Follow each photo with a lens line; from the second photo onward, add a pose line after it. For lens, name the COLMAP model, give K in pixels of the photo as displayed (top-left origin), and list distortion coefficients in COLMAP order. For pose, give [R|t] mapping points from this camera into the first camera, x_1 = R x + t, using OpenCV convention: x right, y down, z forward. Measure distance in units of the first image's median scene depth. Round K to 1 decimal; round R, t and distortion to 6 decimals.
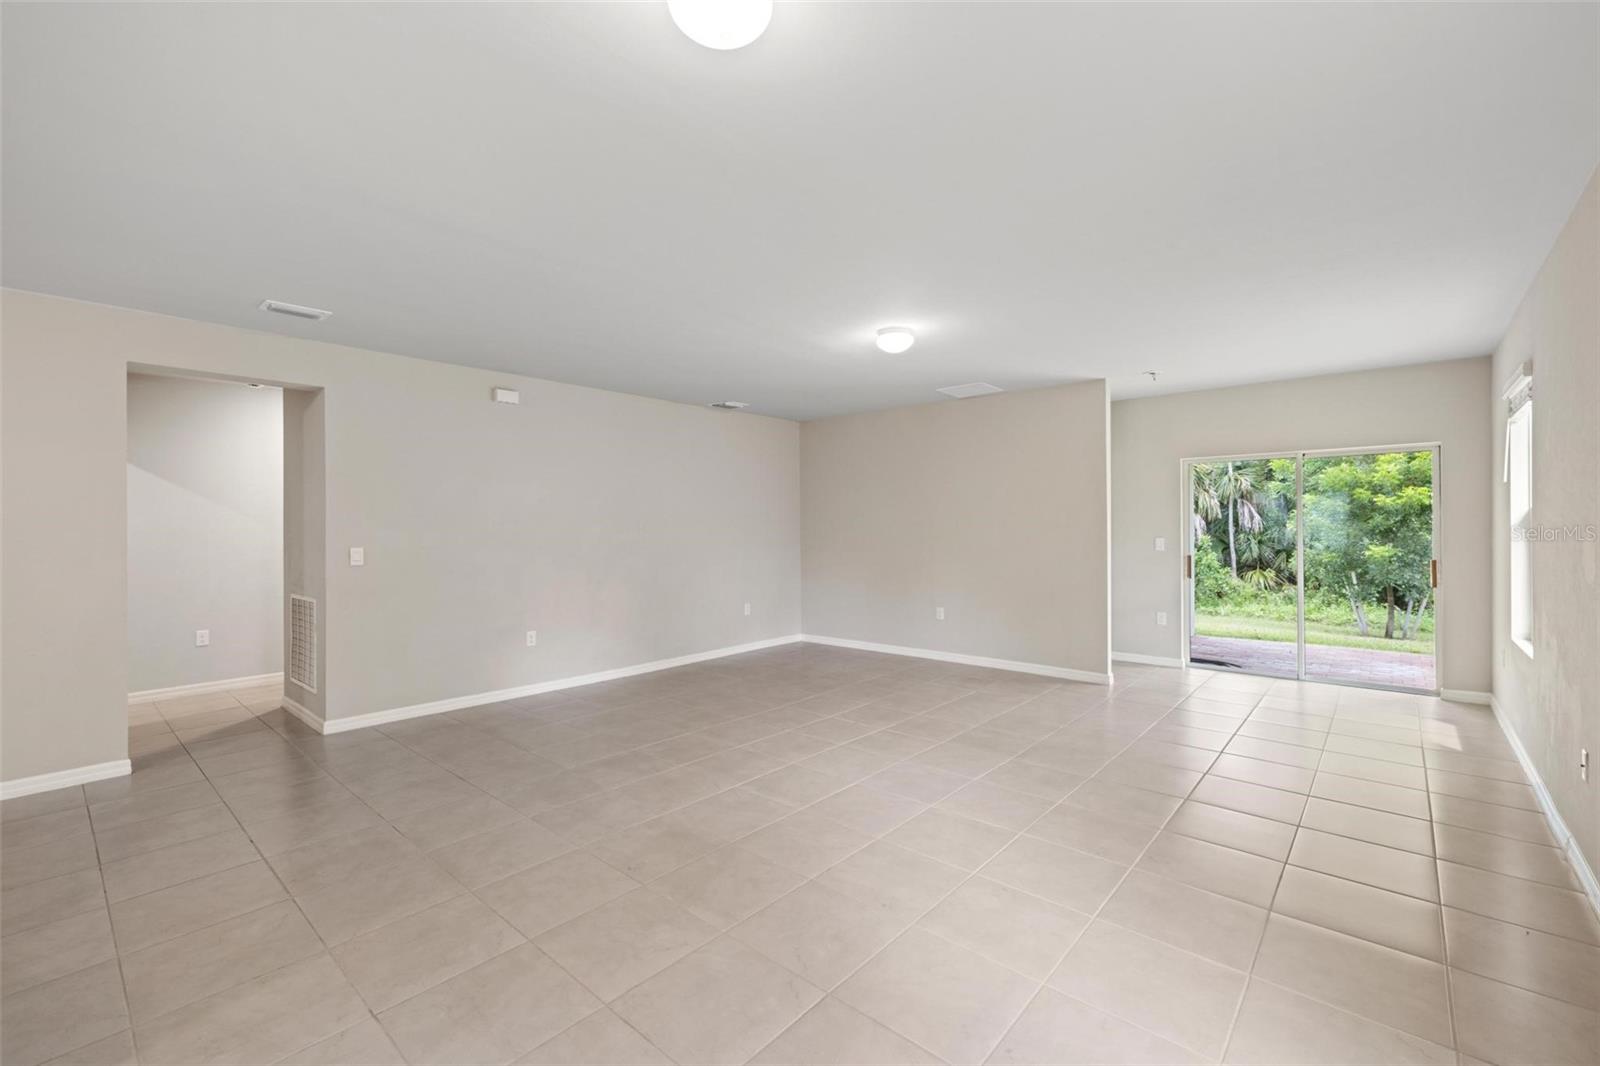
lens RADIAL K [[668.6, 0, 802.9], [0, 668.6, 522.8], [0, 0, 1]] dist [0.012521, 0.000172]
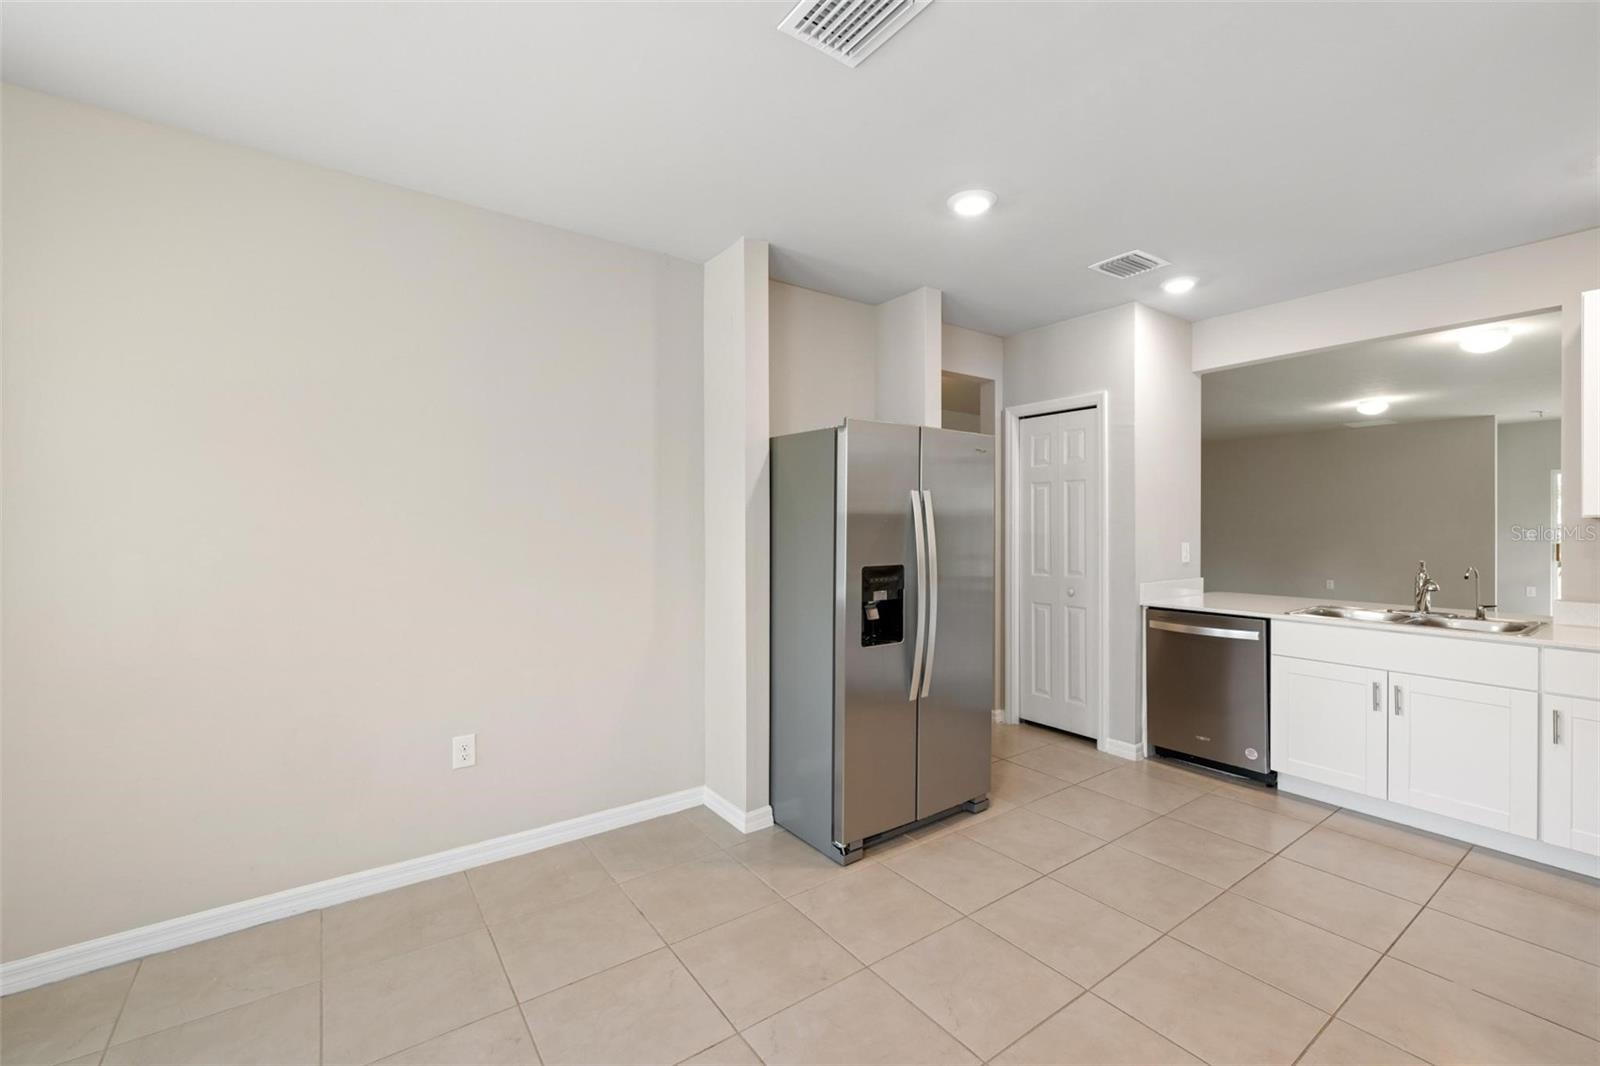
lens RADIAL K [[668.6, 0, 802.9], [0, 668.6, 522.8], [0, 0, 1]] dist [0.012521, 0.000172]
pose [[0.975593, 0.004221, -0.219548, -0.320850], [-0.002342, 0.999958, 0.008820, -0.000303], [0.219576, -0.008090, 0.975562, -0.345841]]
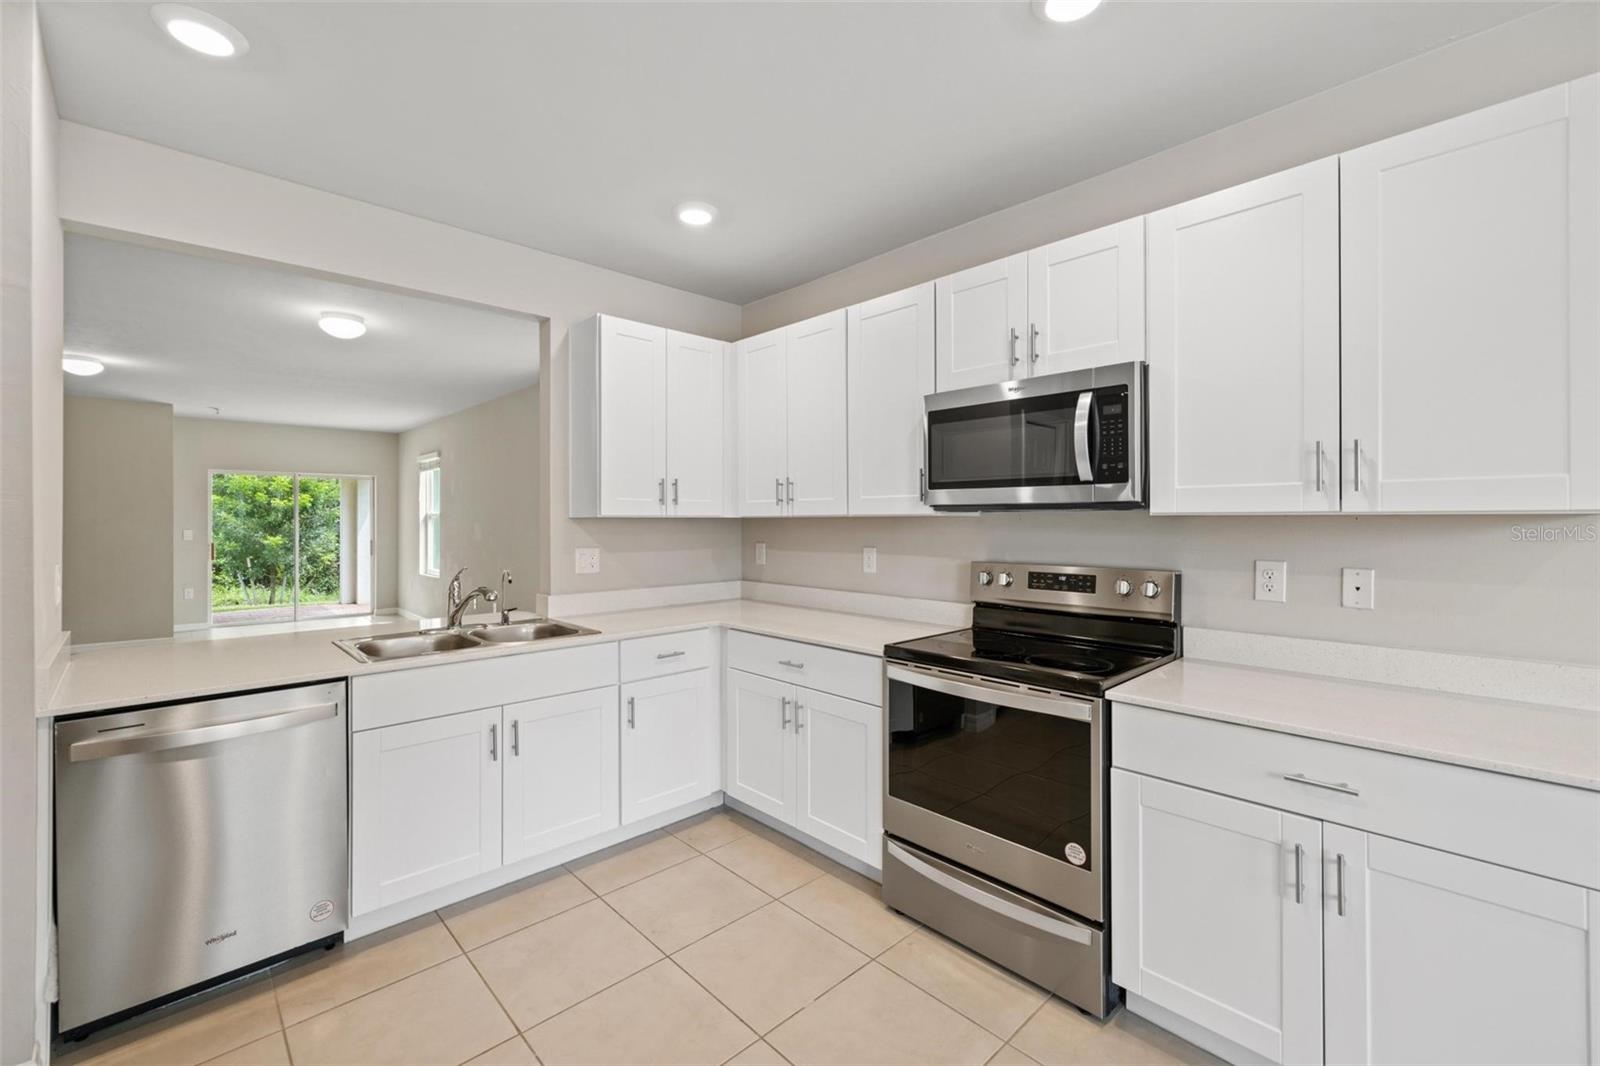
lens RADIAL K [[668.6, 0, 802.9], [0, 668.6, 522.8], [0, 0, 1]] dist [0.012521, 0.000172]
pose [[0.088422, 0.002980, 0.996079, -0.359220], [-0.008296, 0.999963, -0.002255, 0.001217], [-0.996049, -0.008065, 0.088444, -0.152196]]
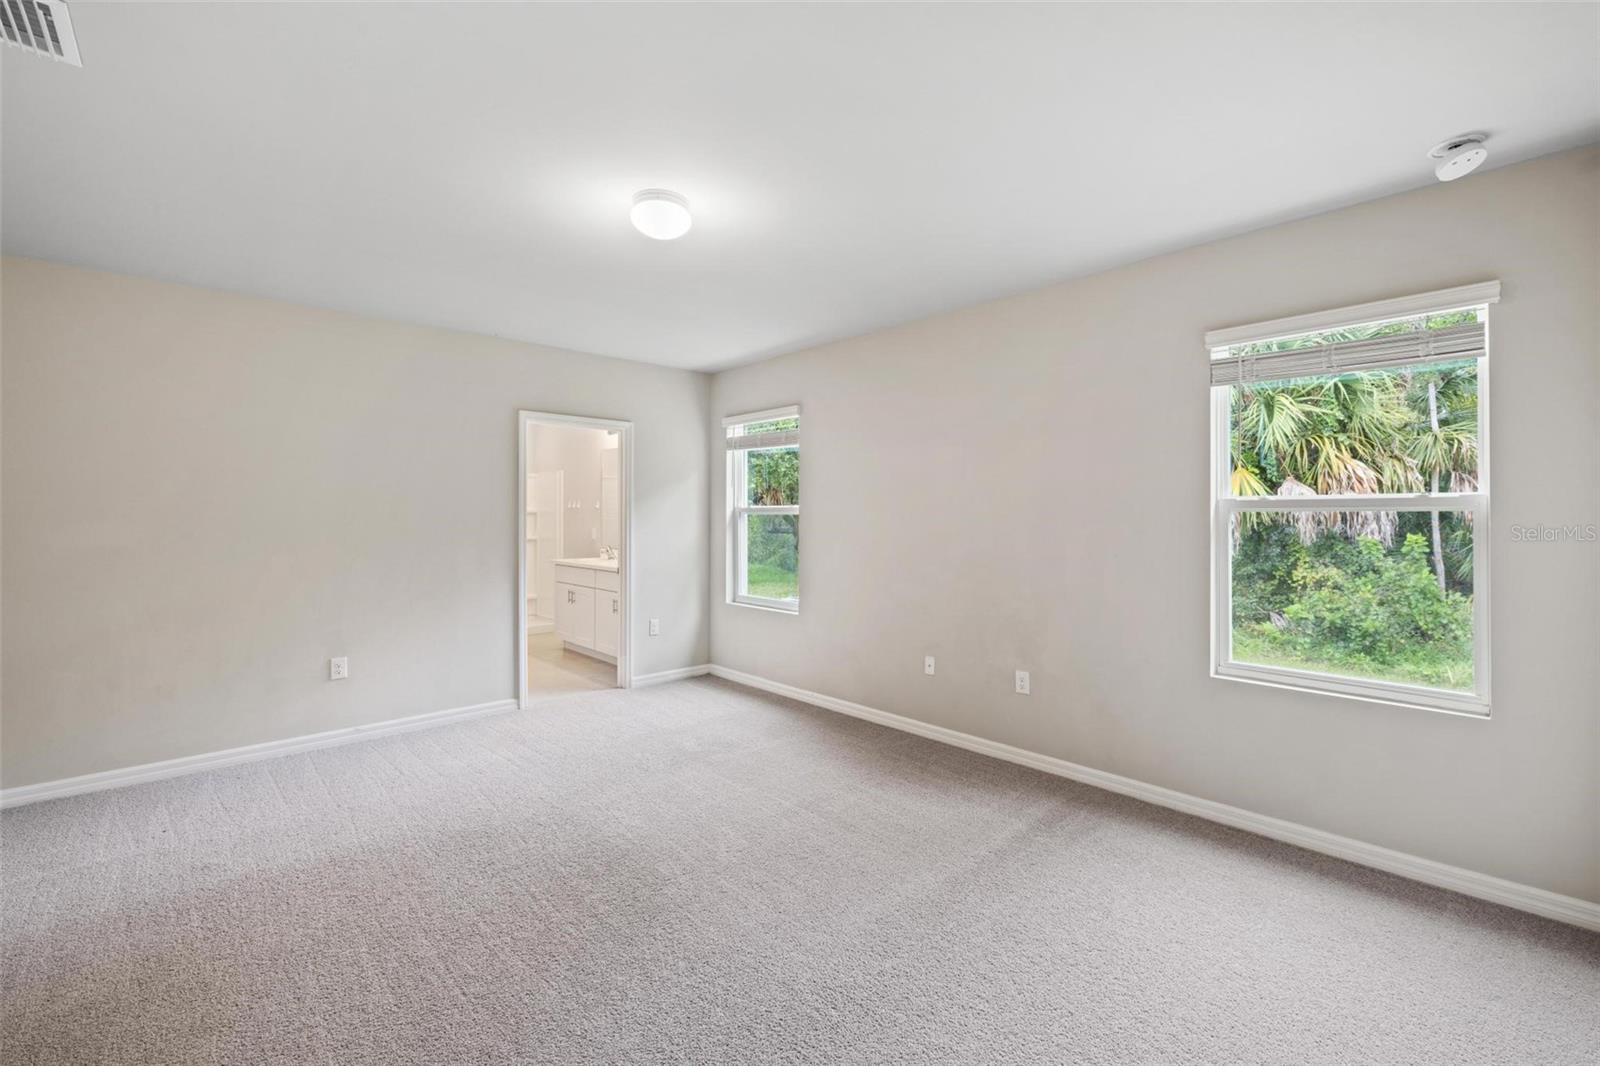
lens RADIAL K [[664.1, 0, 807.5], [0, 664.1, 509.0], [0, 0, 1]] dist [-0.009187, -0.000095]
pose [[0.994898, 0.004701, -0.100774, 0.223961], [-0.004727, 0.999989, -0.000019, 0.000083], [0.100773, 0.000495, 0.994909, 0.585653]]
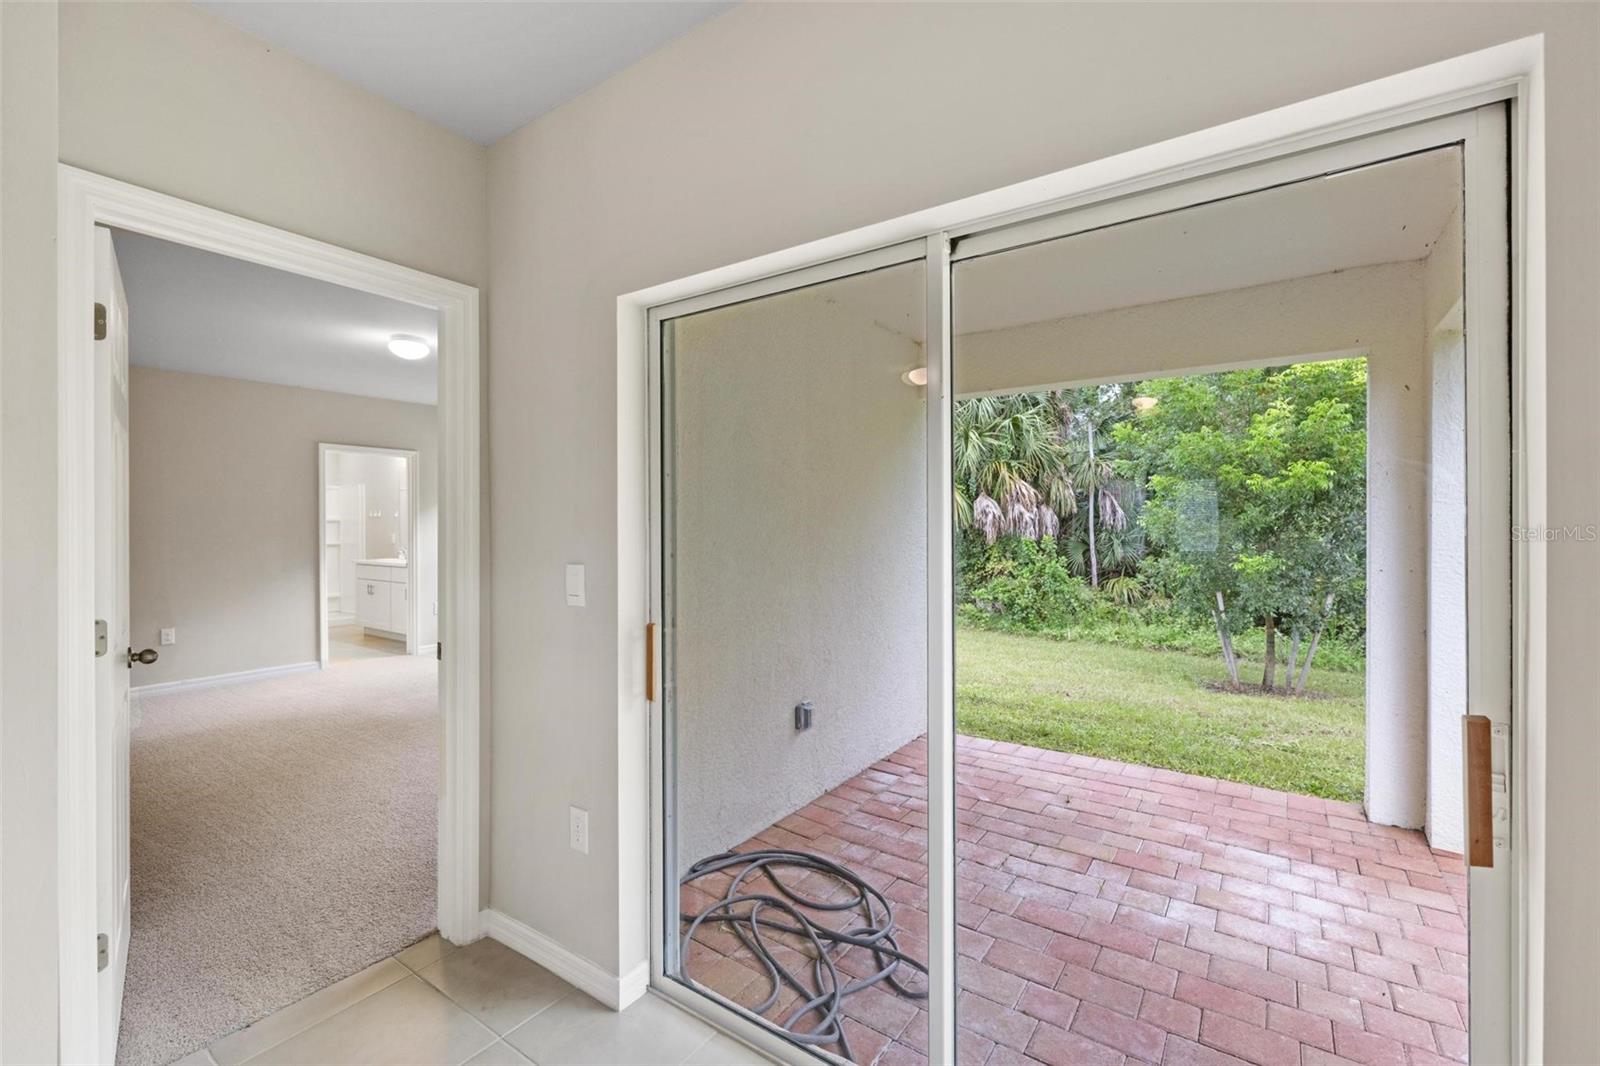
lens RADIAL K [[668.6, 0, 802.9], [0, 668.6, 522.8], [0, 0, 1]] dist [0.012521, 0.000172]
pose [[0.994364, 0.002123, 0.105997, 0.339407], [-0.002844, 0.999974, 0.006646, 0.000693], [-0.105981, -0.006910, 0.994344, 0.386984]]
